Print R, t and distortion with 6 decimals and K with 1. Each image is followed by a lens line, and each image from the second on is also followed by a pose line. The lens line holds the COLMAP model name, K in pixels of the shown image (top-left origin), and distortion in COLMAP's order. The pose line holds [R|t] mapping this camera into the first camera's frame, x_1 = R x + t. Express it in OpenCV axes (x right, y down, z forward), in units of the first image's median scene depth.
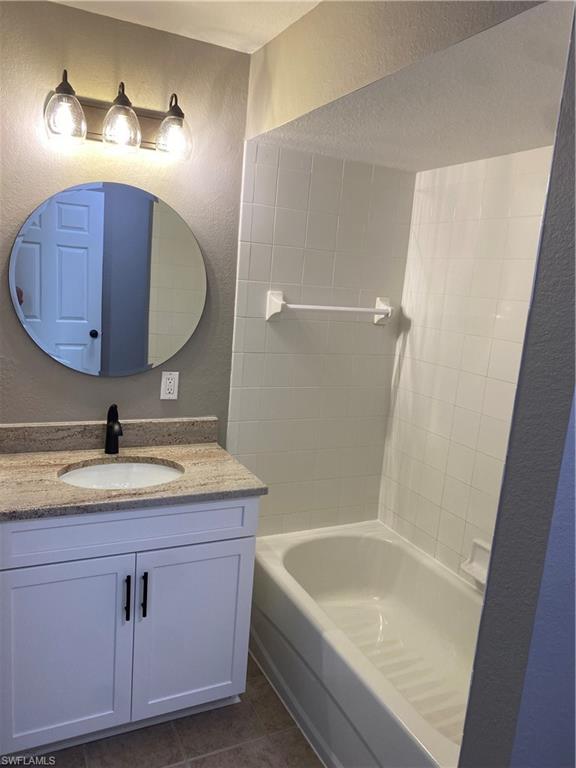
lens RADIAL K [[587.5, 0, 286.9], [0, 587.5, 384.2], [0, 0, 1]] dist [0.069141, -0.062649]
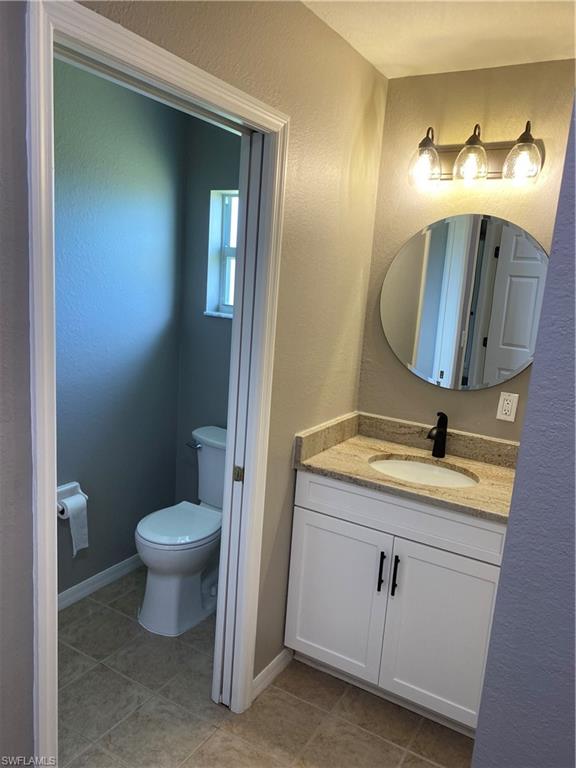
lens RADIAL K [[587.5, 0, 286.9], [0, 587.5, 384.2], [0, 0, 1]] dist [0.069141, -0.062649]
pose [[0.560871, 0.116149, -0.819715, 0.452336], [-0.174603, 0.984435, 0.020020, 0.010817], [0.809282, 0.131896, 0.572421, 0.128403]]
